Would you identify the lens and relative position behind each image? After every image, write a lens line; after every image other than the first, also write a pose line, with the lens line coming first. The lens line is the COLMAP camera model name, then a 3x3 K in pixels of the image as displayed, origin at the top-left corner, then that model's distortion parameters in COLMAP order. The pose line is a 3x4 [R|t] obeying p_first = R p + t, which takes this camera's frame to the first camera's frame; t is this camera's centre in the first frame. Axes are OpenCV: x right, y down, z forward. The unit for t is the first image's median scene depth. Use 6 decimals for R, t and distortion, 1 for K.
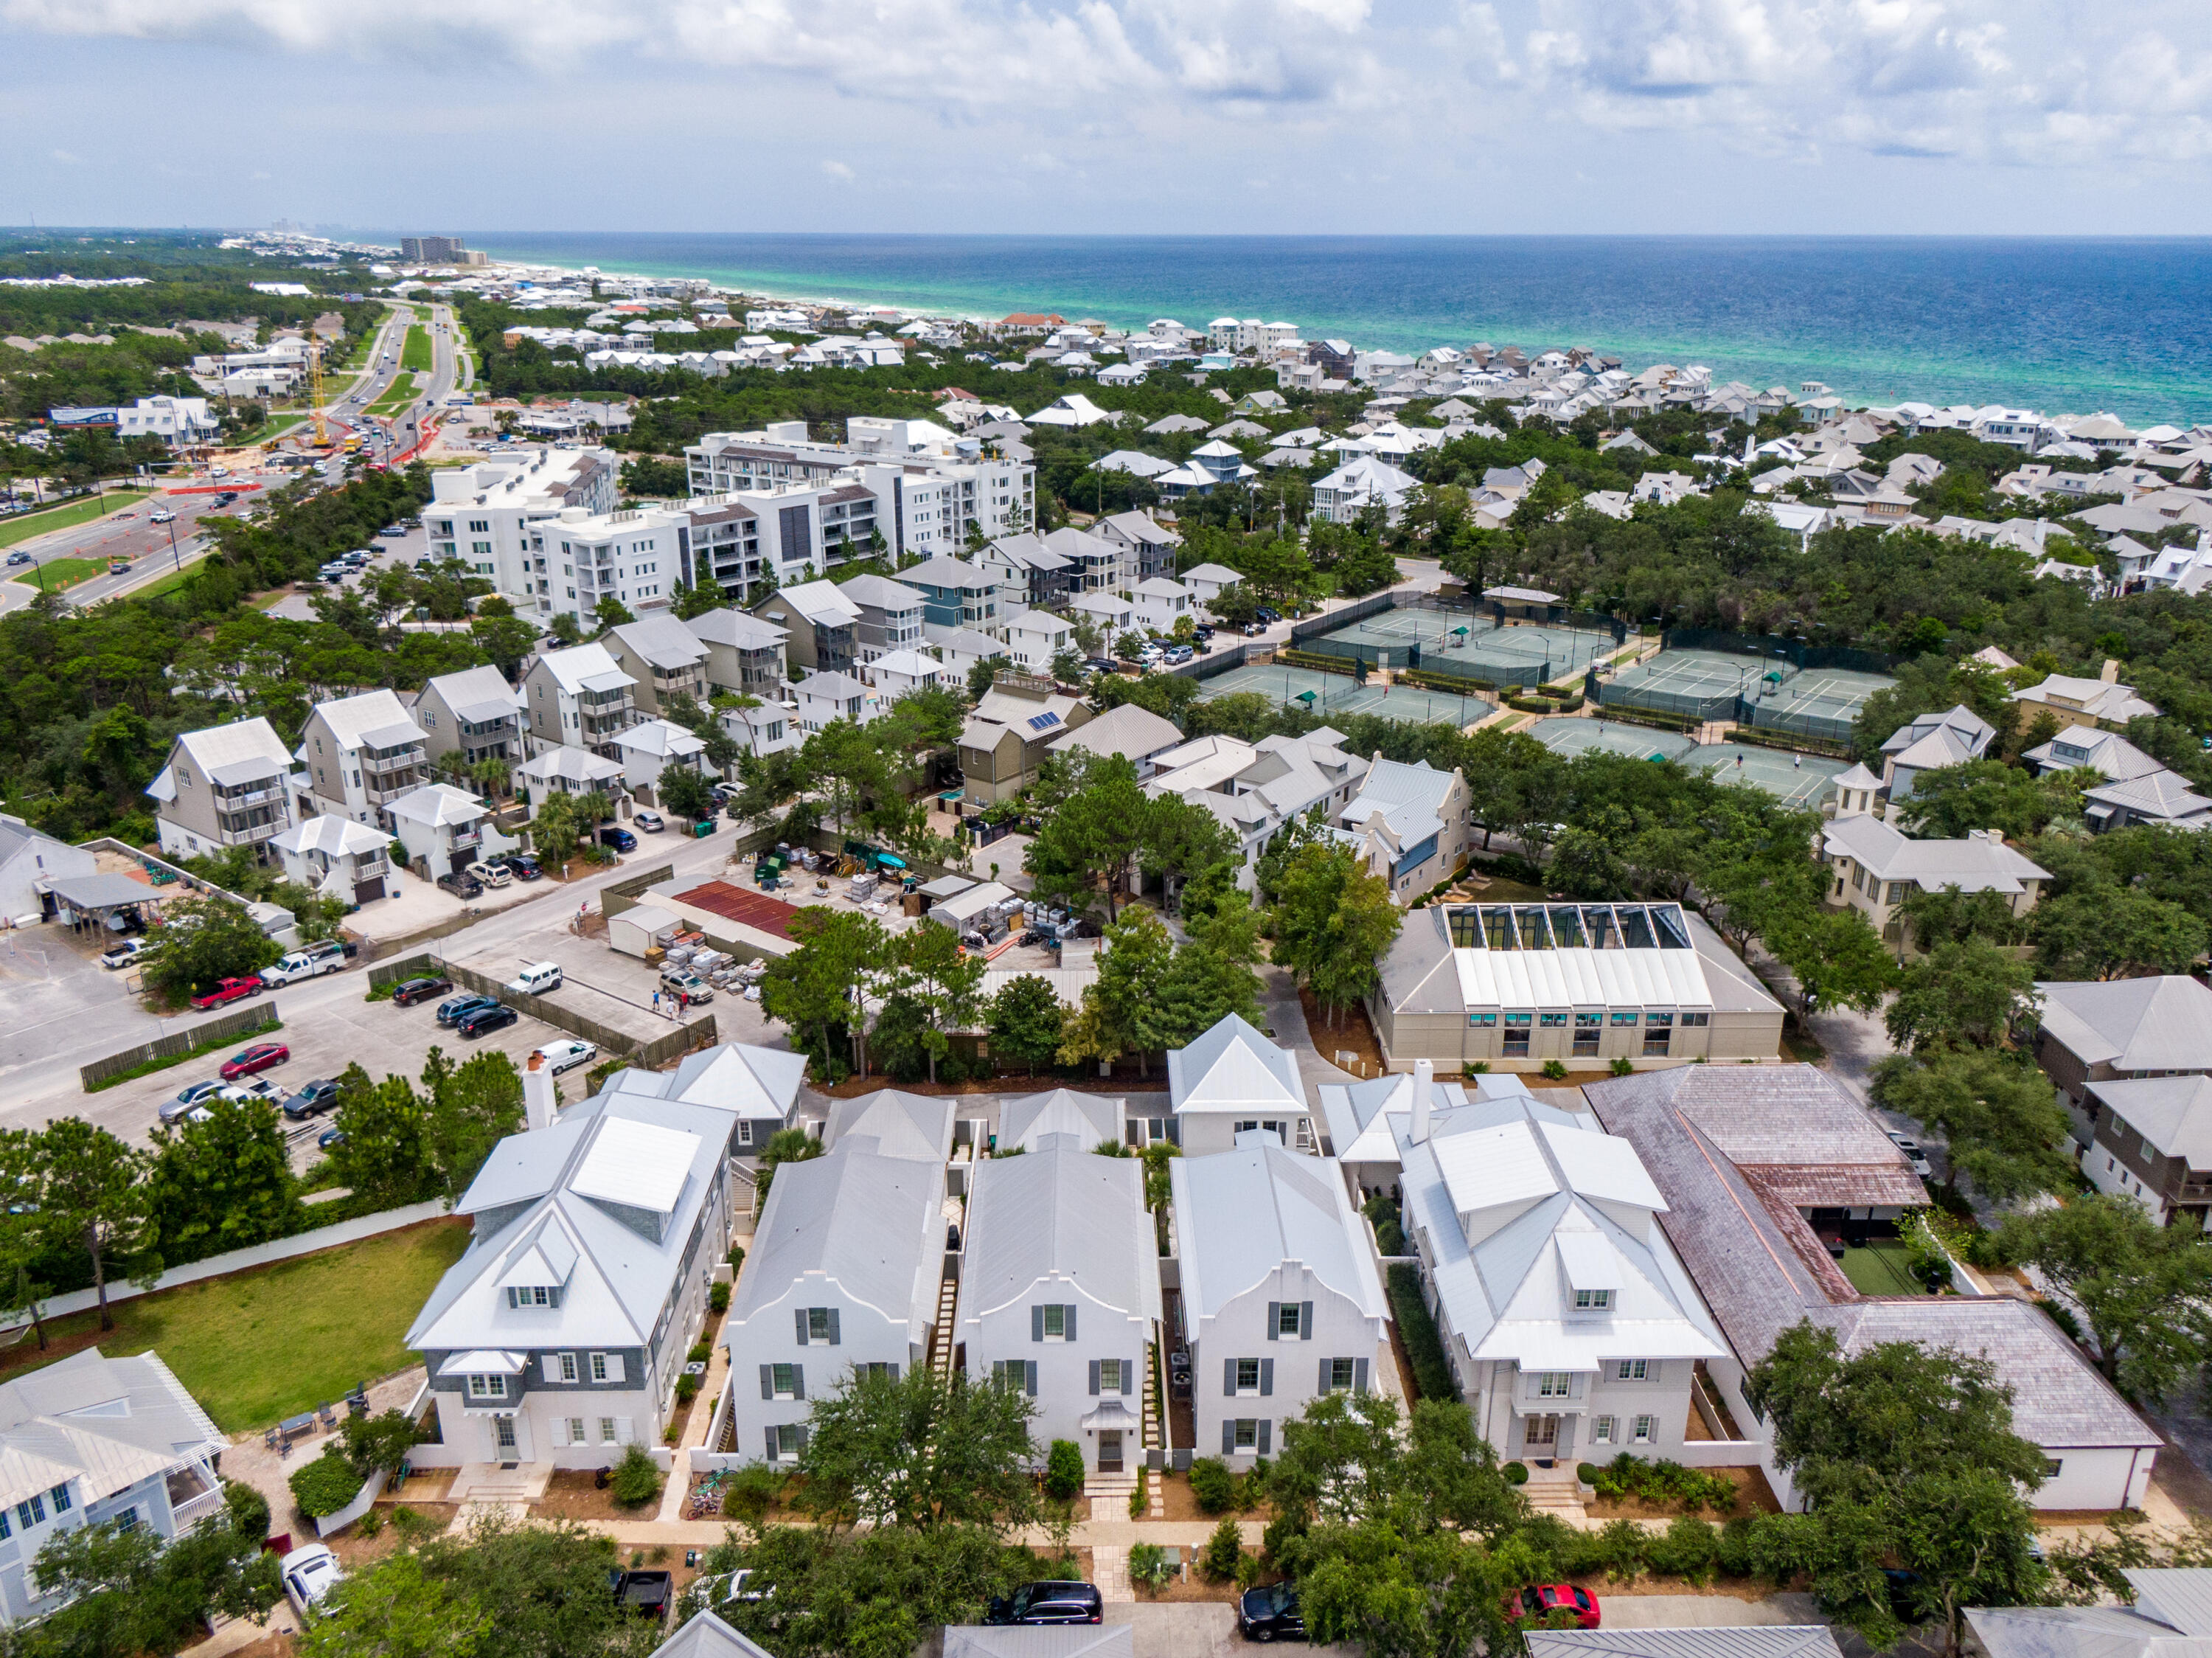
lens RADIAL K [[1614.9, 0, 1095.7], [0, 1614.9, 846.8], [0, 0, 1]] dist [0.038918, -0.055259]
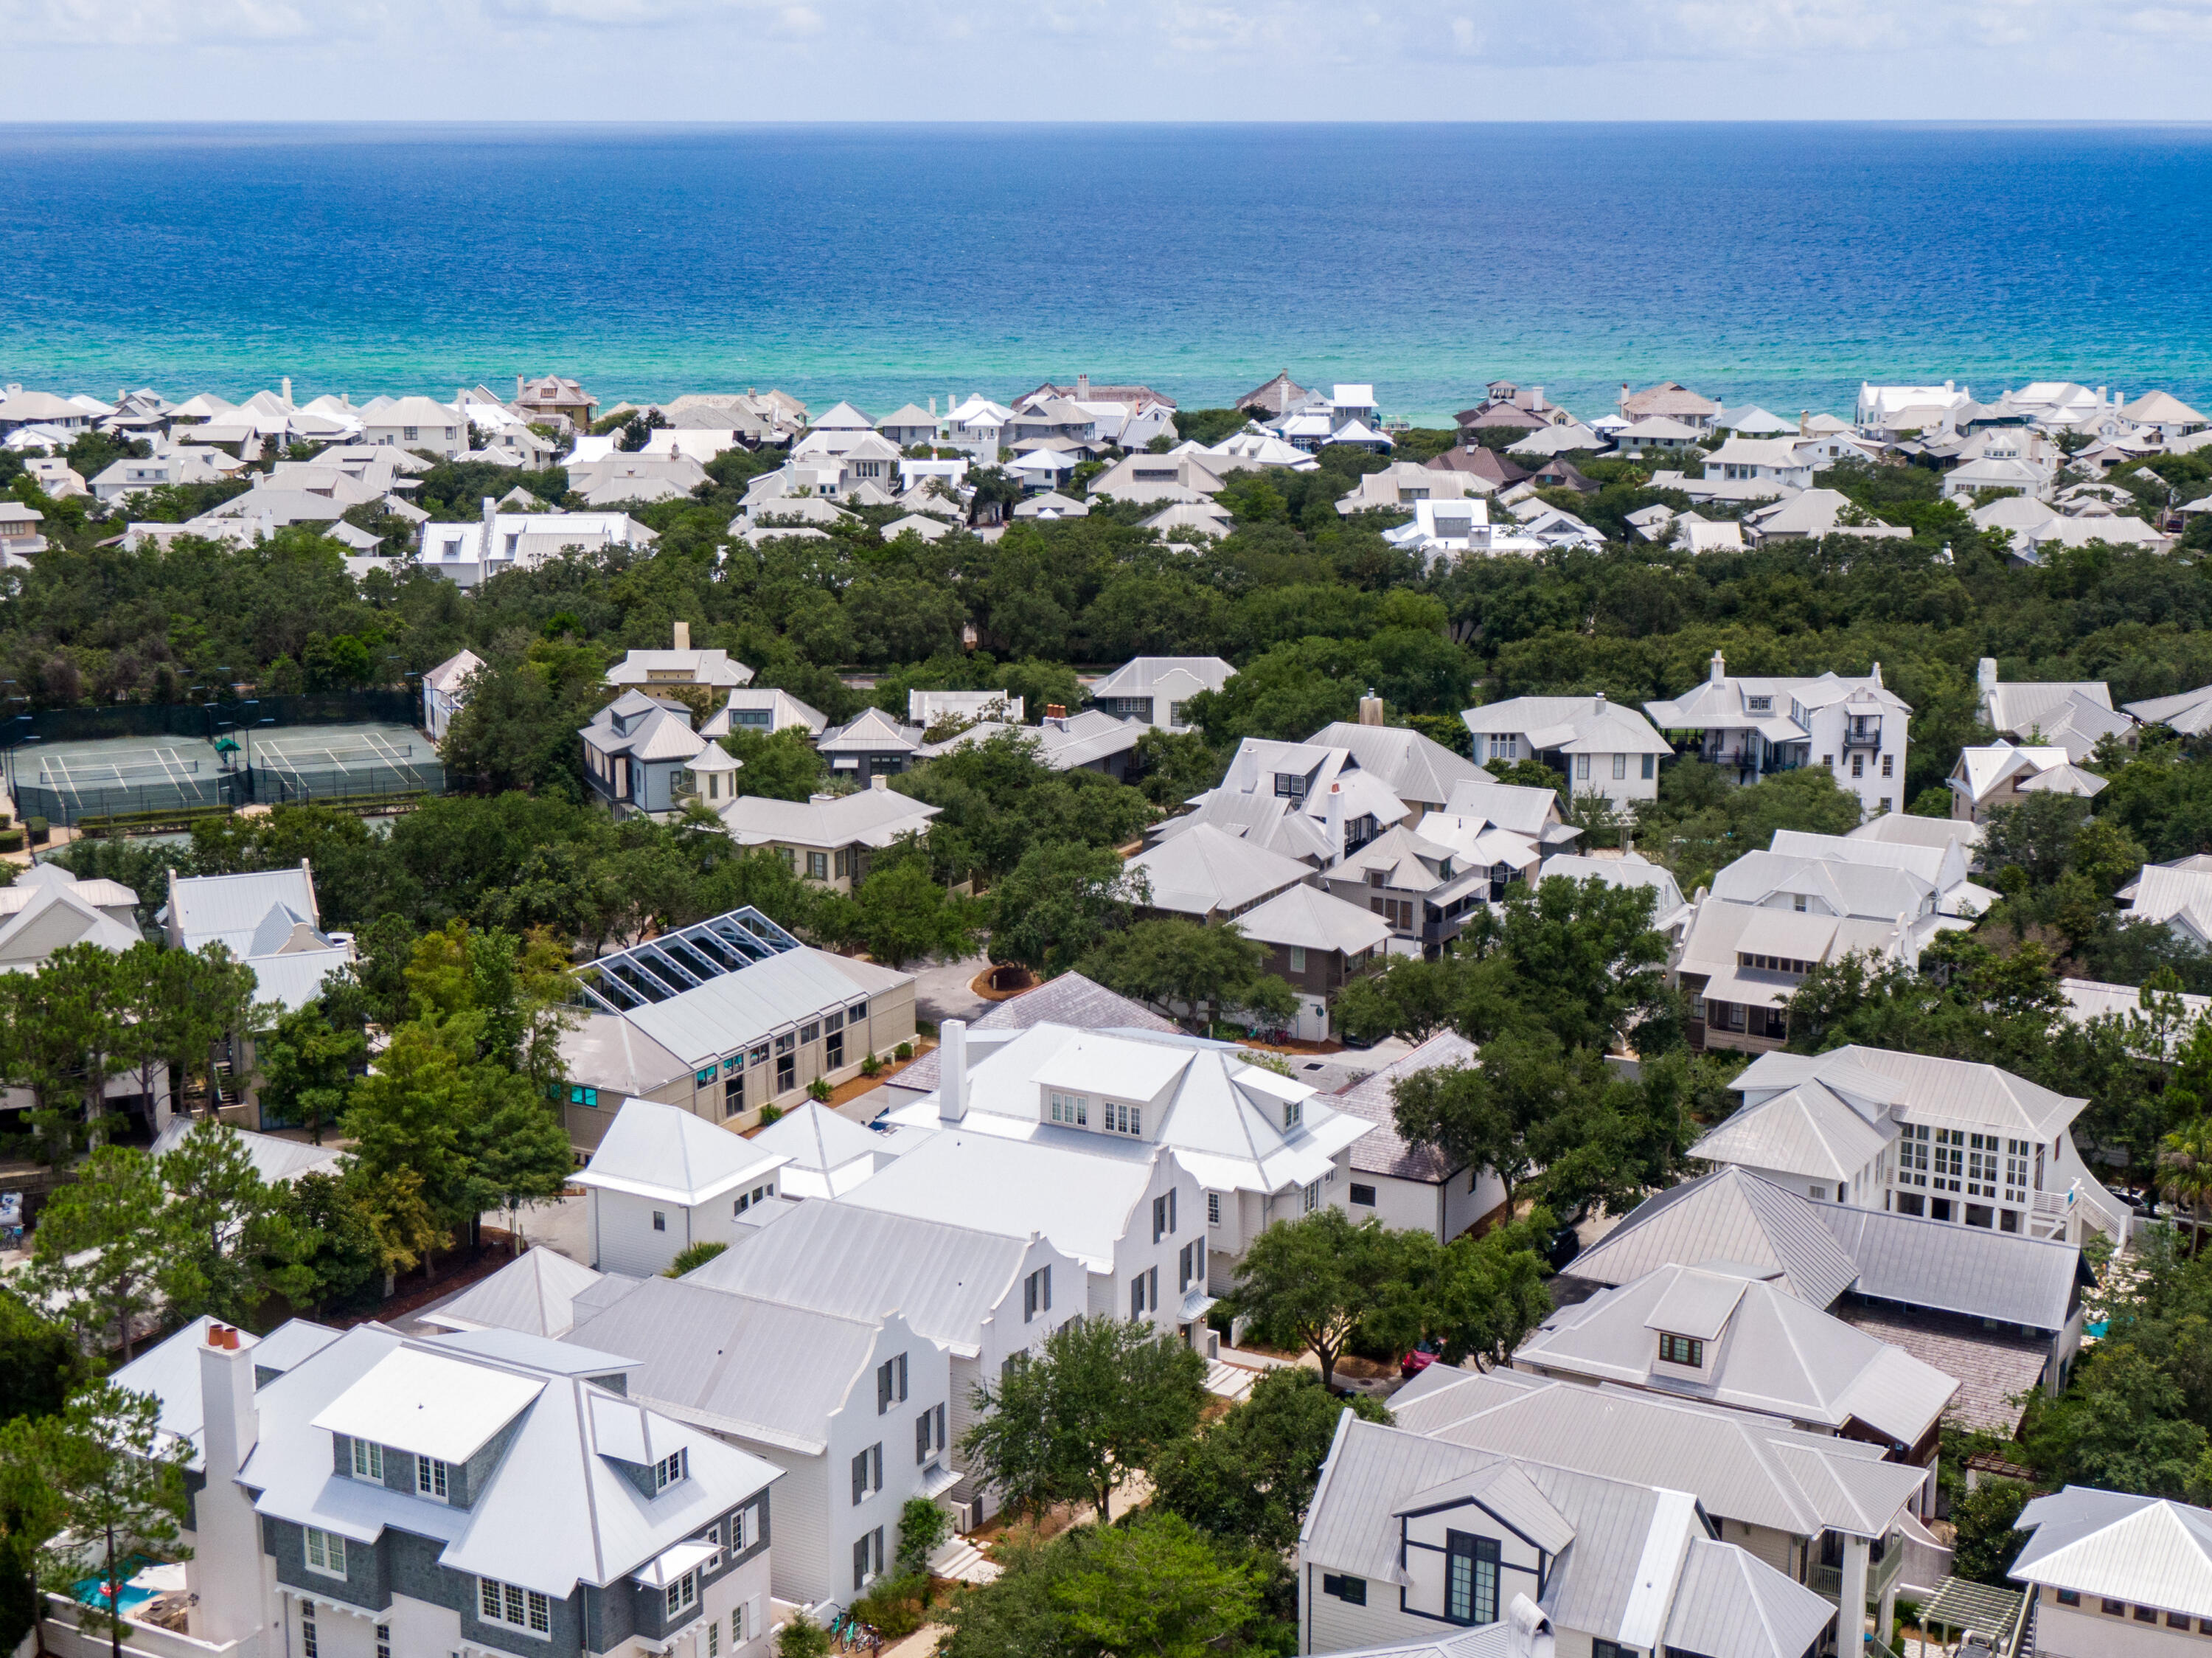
lens RADIAL K [[3198.7, 0, 1127.4], [0, 3198.7, 895.9], [0, 0, 1]] dist [0.021439, 0.000000]
pose [[0.502048, -0.204848, 0.840229, -0.558367], [0.306442, 0.950645, 0.048665, 0.006062], [-0.808728, 0.233049, 0.540044, -0.017241]]
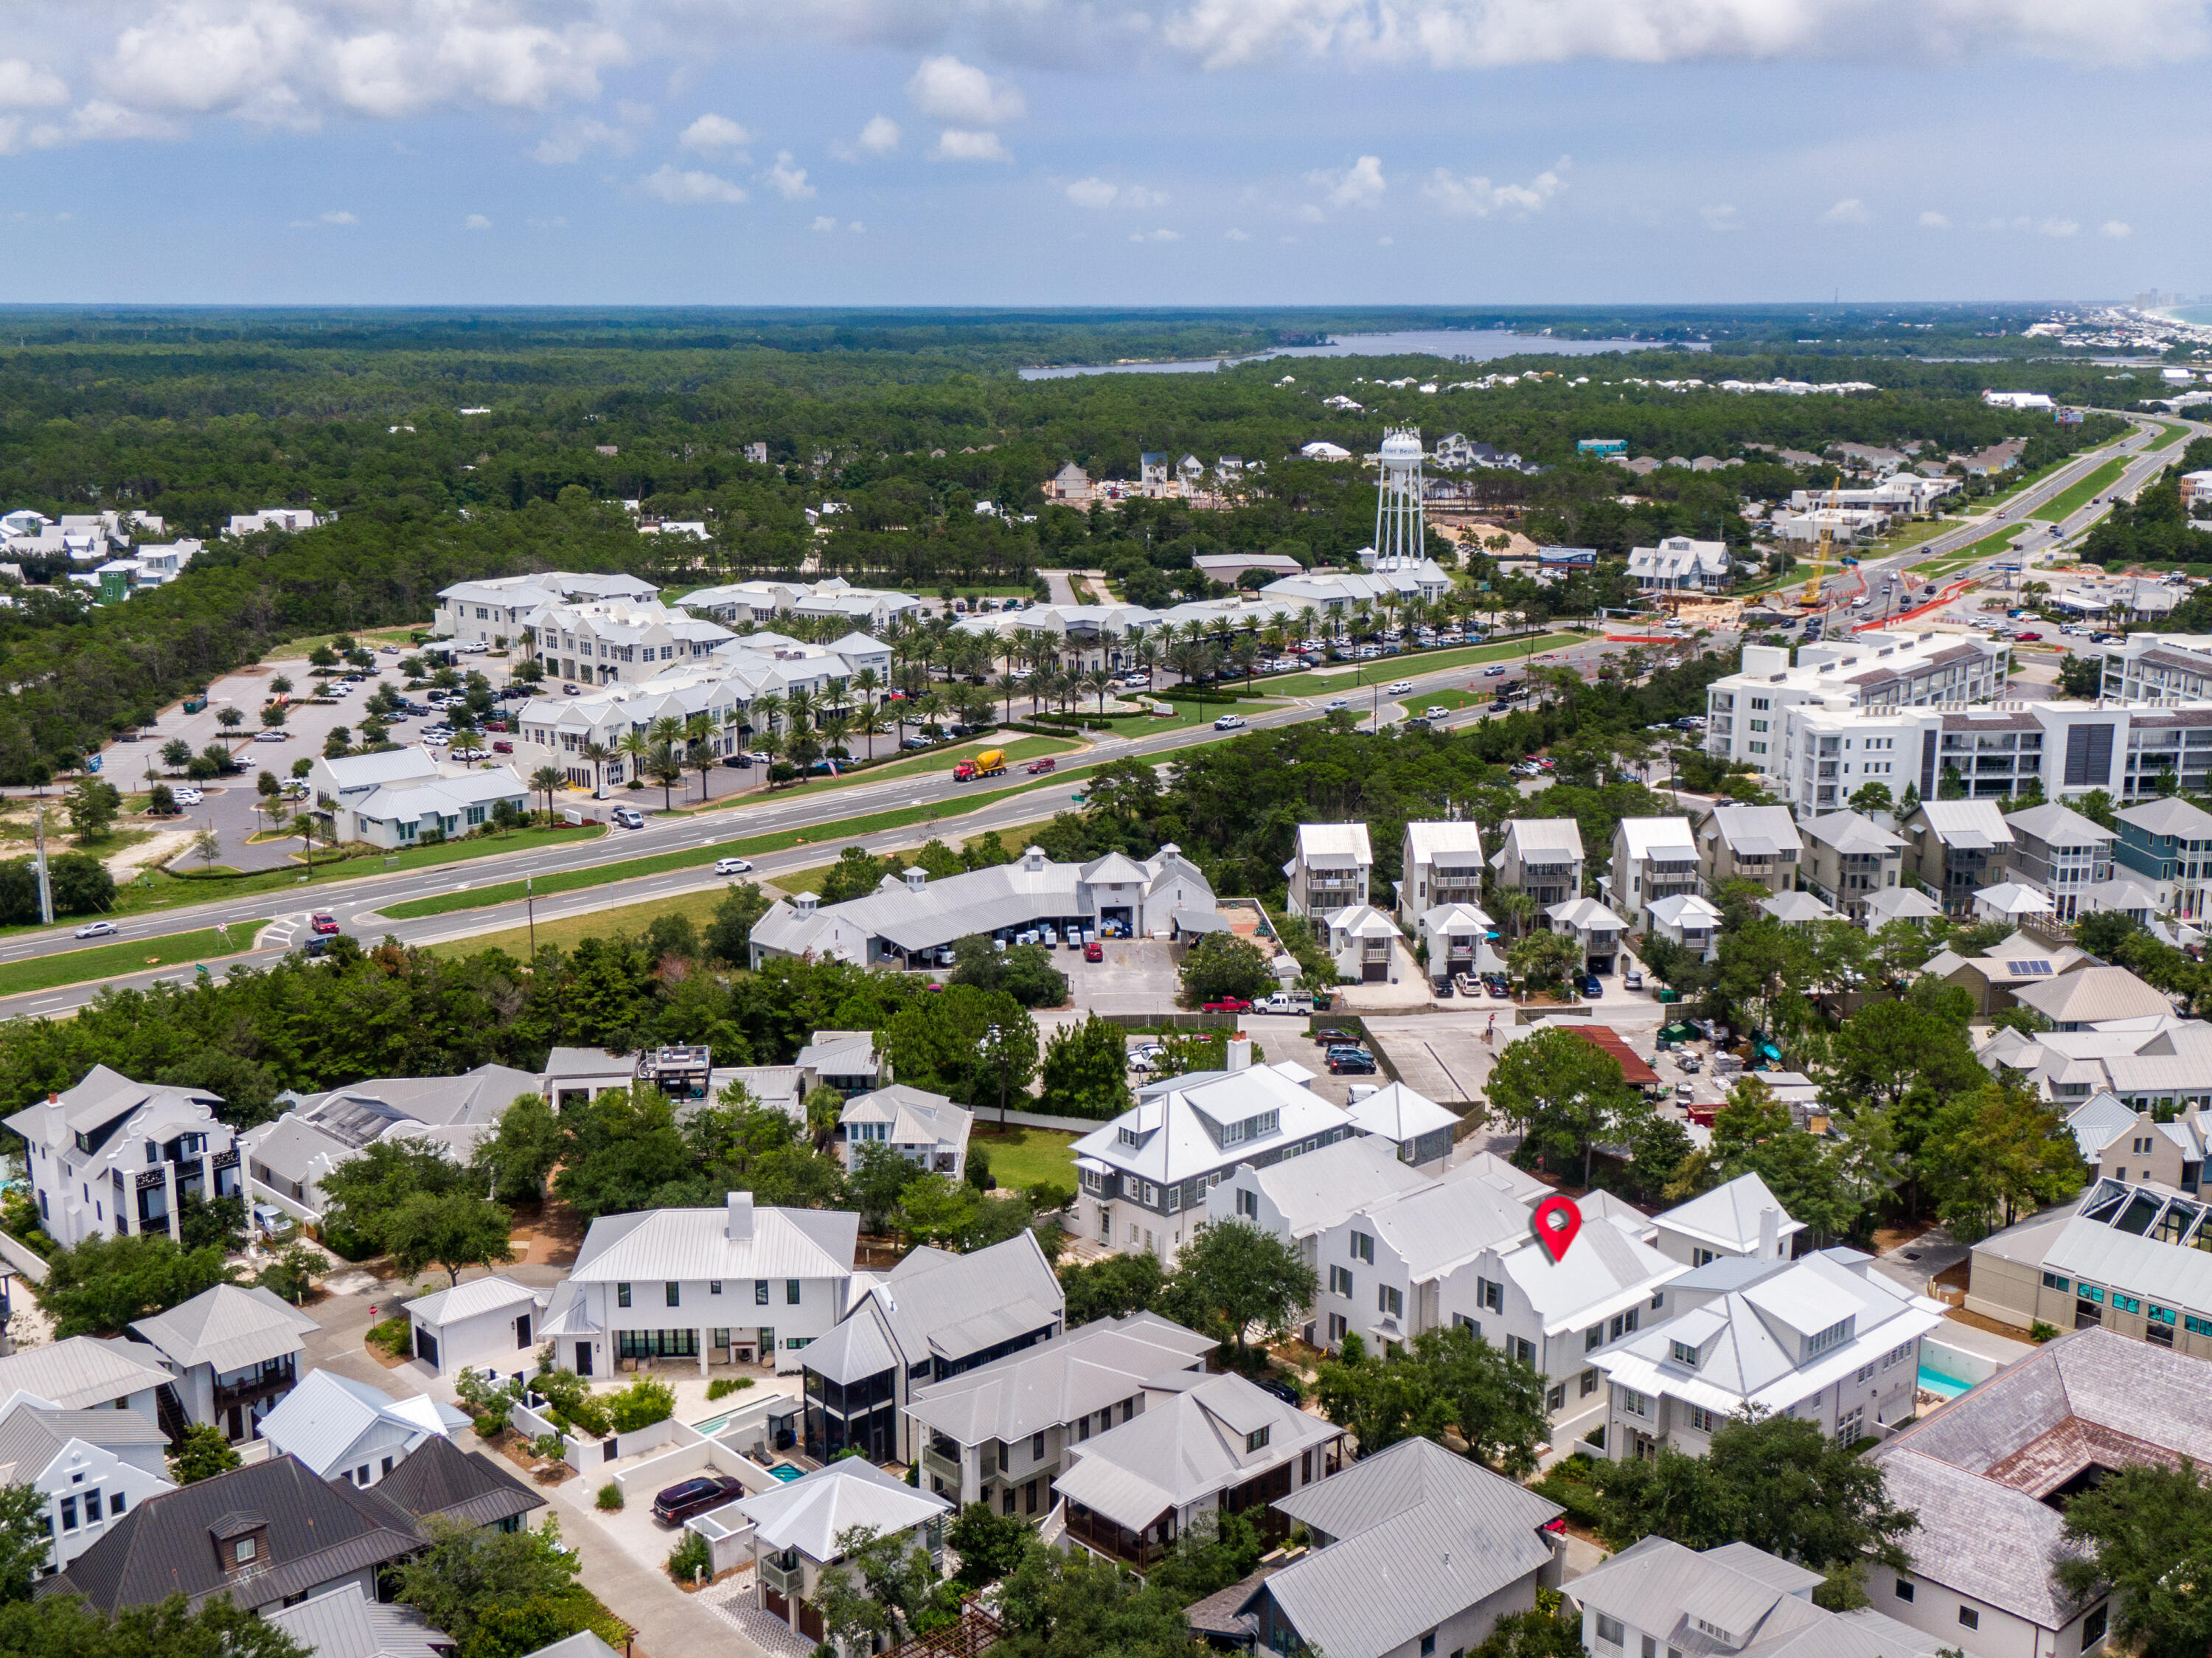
lens RADIAL K [[2378.3, 0, 1101.6], [0, 2378.3, 825.1], [0, 0, 1]] dist [0.026065, 0.000000]
pose [[0.659196, 0.157241, -0.735348, 0.521337], [-0.262393, 0.964526, -0.028973, 0.019395], [0.704706, 0.212049, 0.677070, -0.274058]]
